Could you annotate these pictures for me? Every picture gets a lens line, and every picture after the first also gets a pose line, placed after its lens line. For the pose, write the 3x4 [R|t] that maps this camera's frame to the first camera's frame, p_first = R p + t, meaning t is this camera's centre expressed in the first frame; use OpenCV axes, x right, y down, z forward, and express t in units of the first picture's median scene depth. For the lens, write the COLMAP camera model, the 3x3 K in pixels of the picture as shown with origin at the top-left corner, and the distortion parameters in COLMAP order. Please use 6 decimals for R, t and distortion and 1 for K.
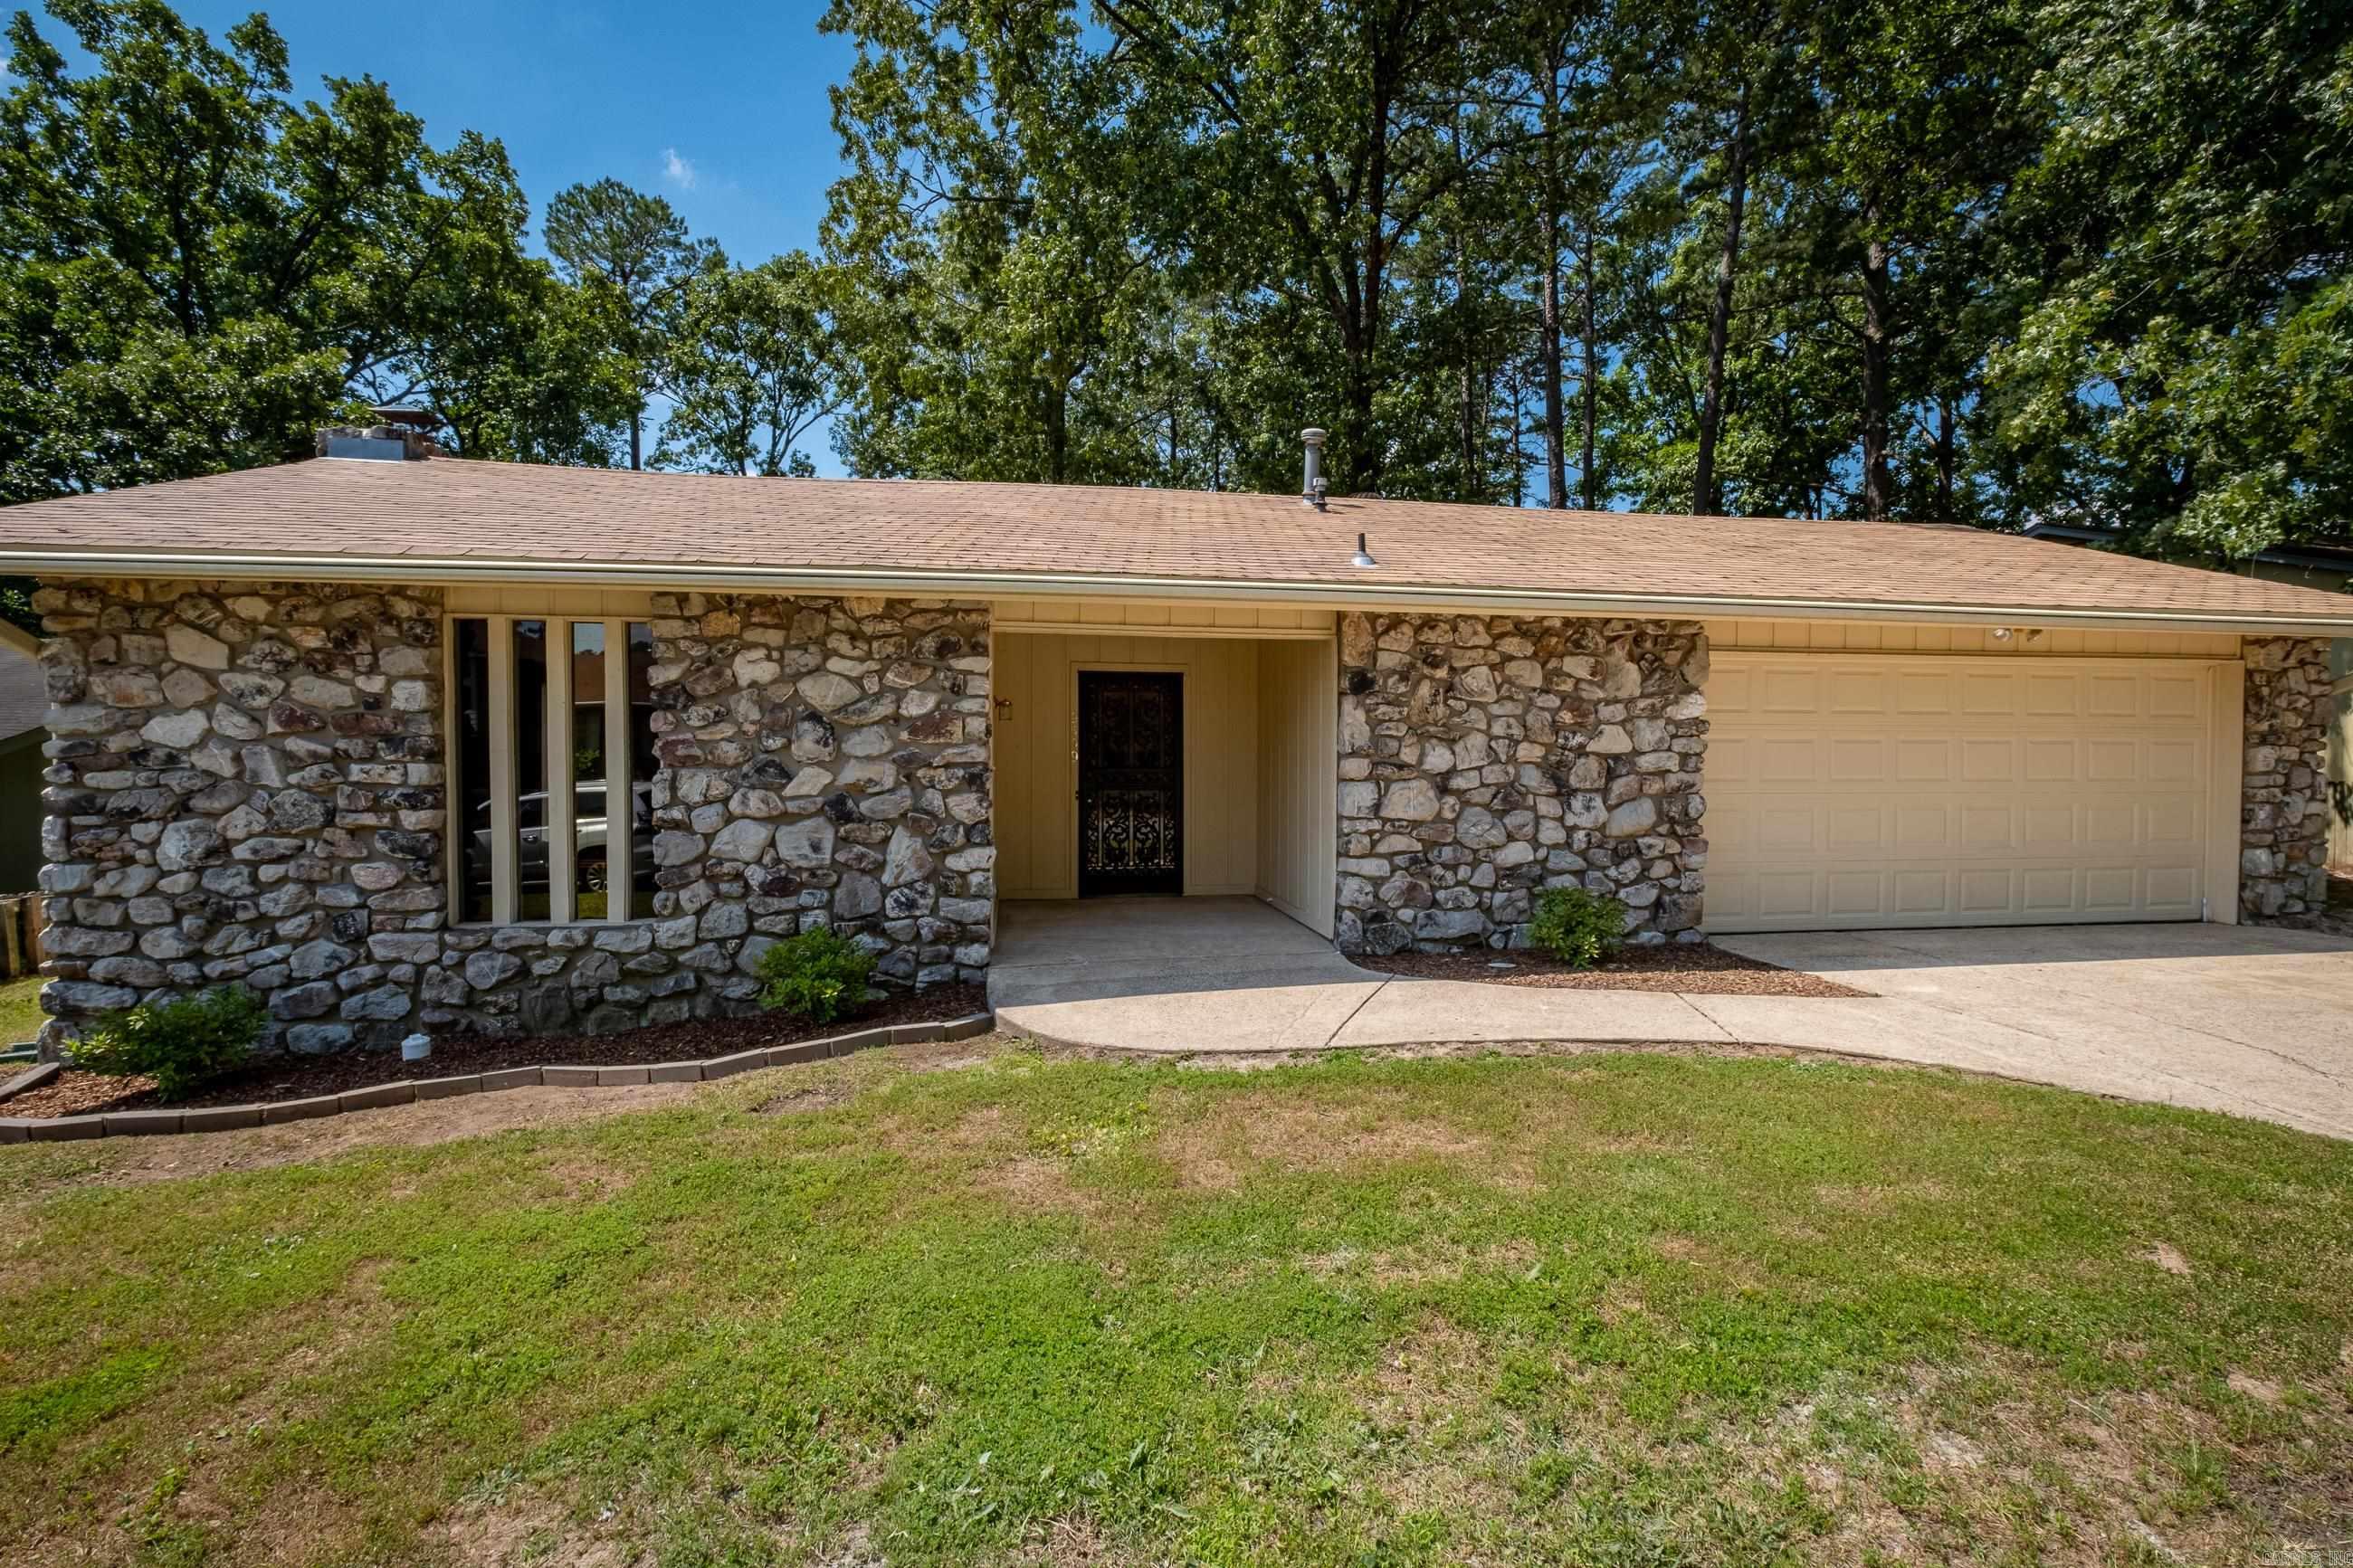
lens RADIAL K [[1068.0, 0, 1197.6], [0, 1068.0, 797.0], [0, 0, 1]] dist [-0.005387, -0.000738]
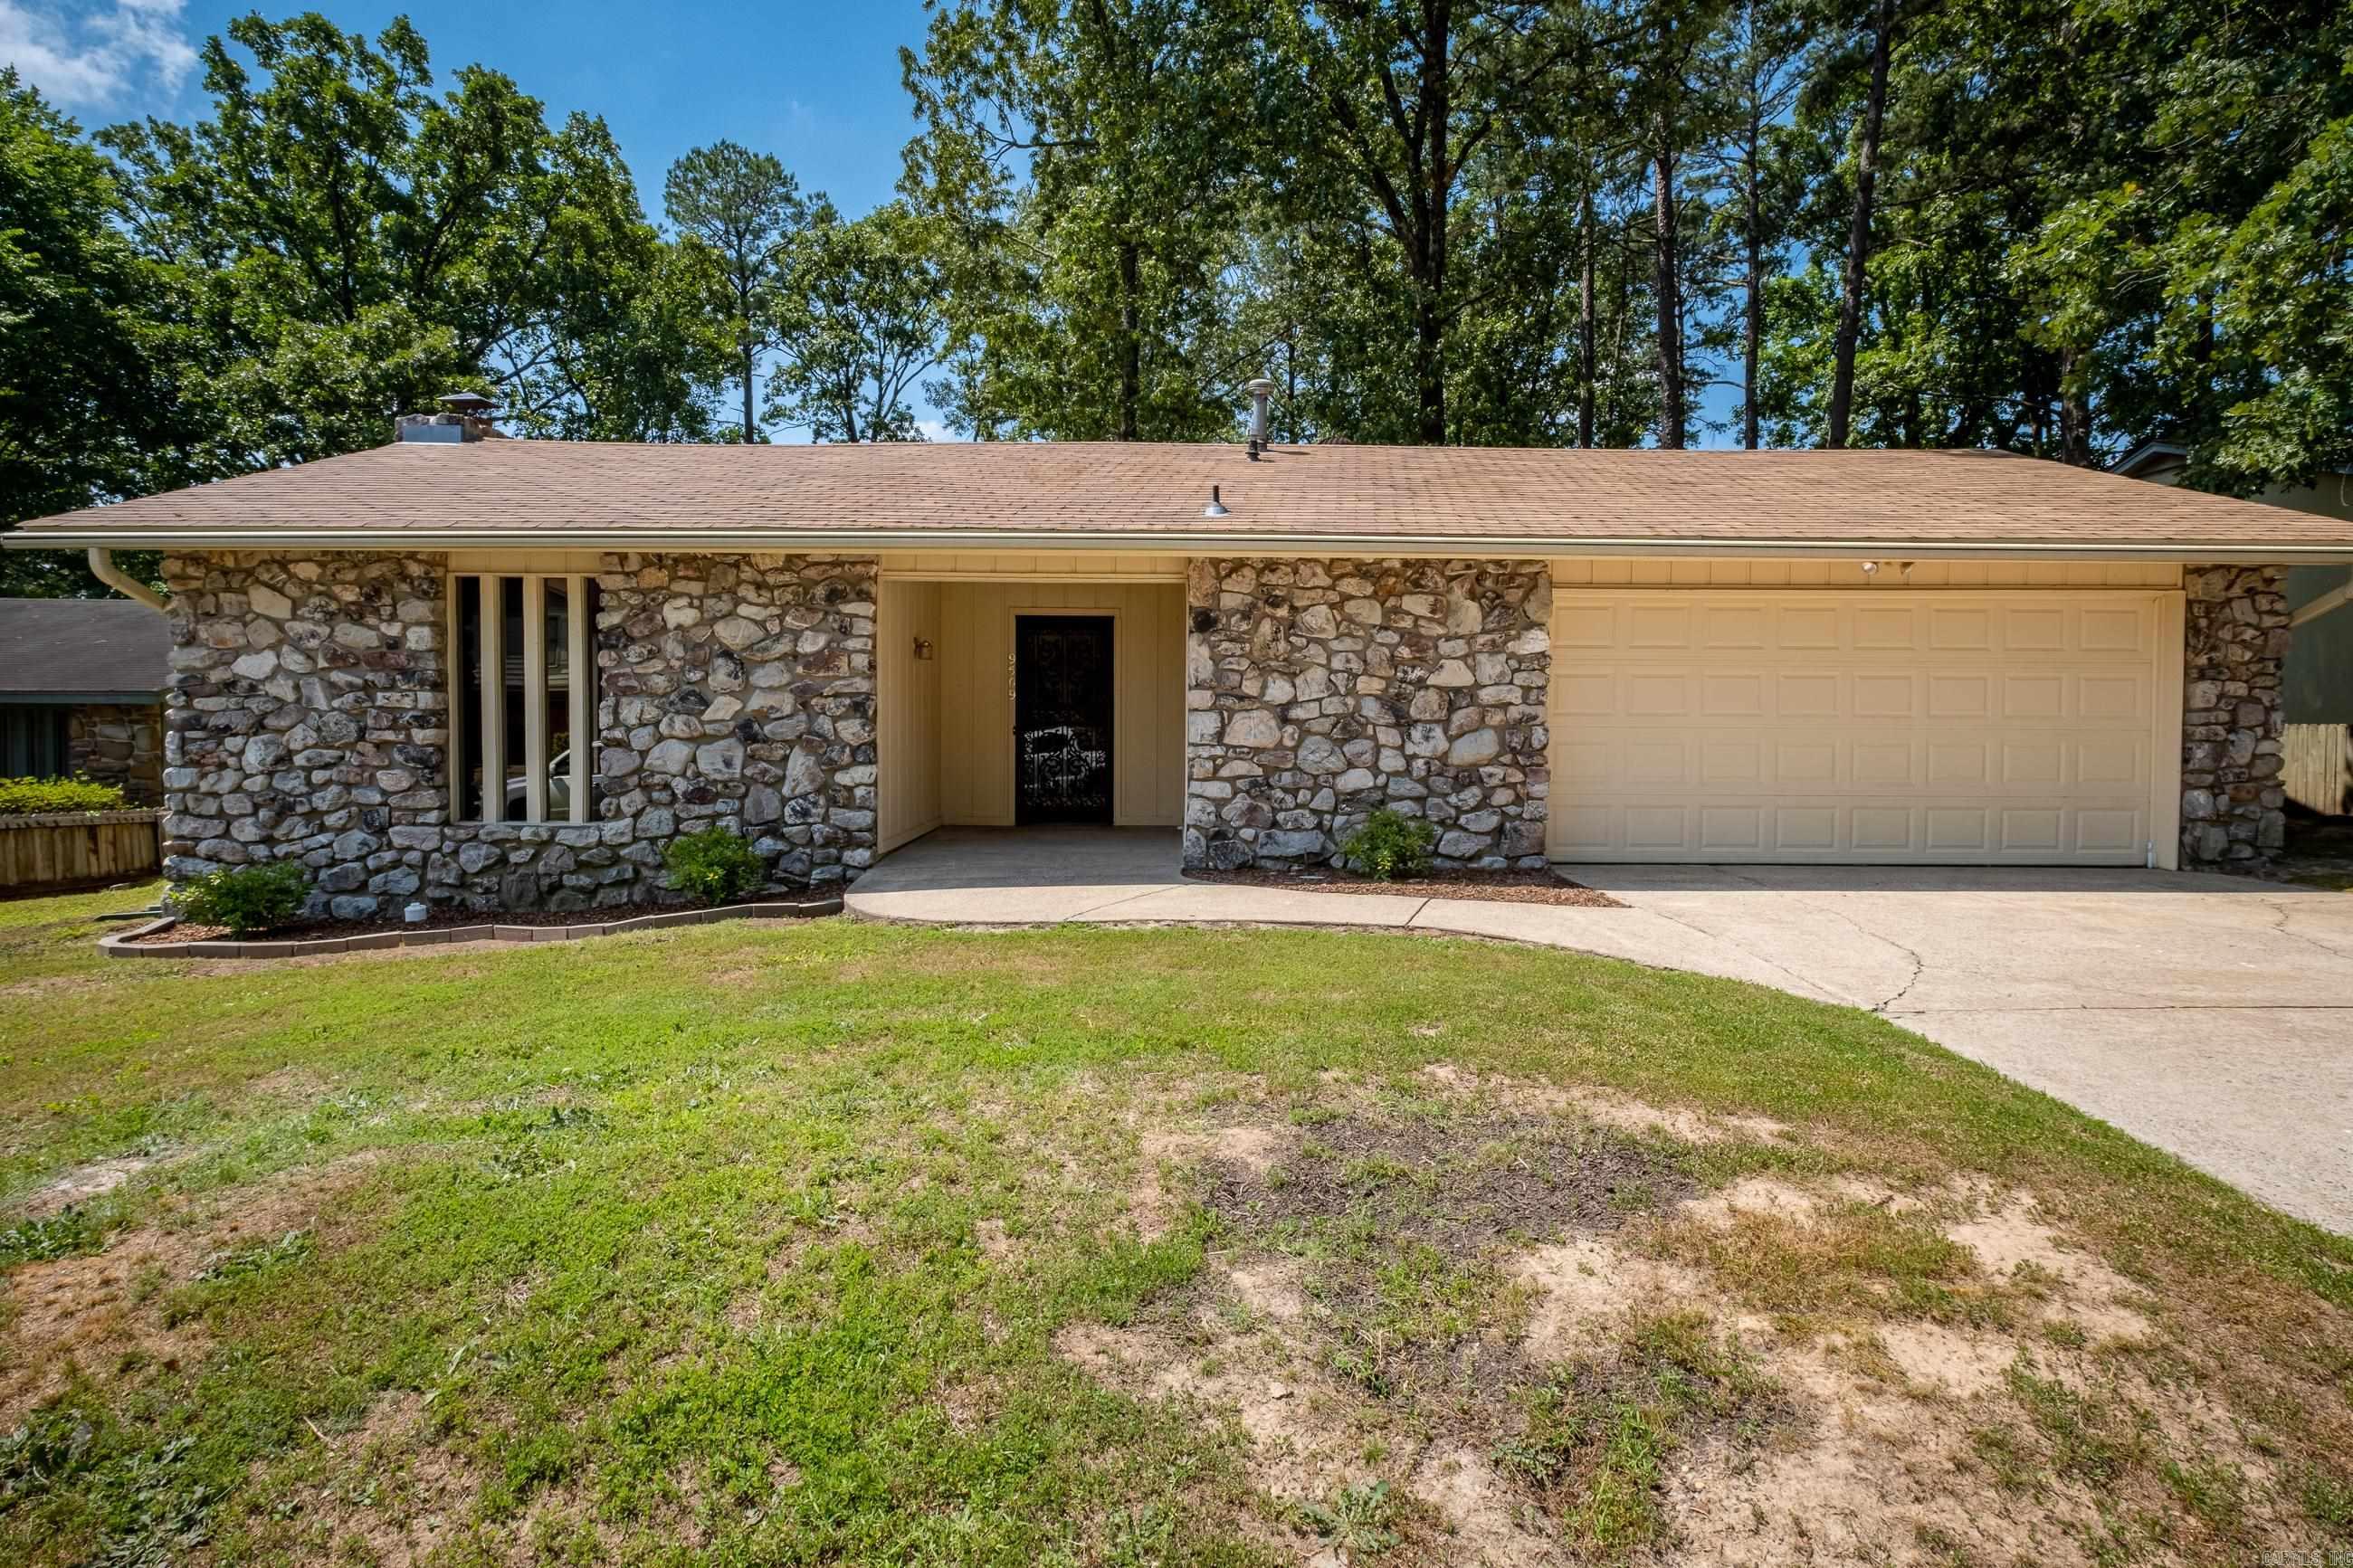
lens RADIAL K [[1169.7, 0, 1177.2], [0, 1169.7, 765.6], [0, 0, 1]] dist [-0.008535, 0.005623]
pose [[0.987431, 0.009490, -0.157765, 0.307774], [-0.008854, 0.999950, 0.004730, 0.034758], [0.157802, -0.003274, 0.987465, -0.188564]]
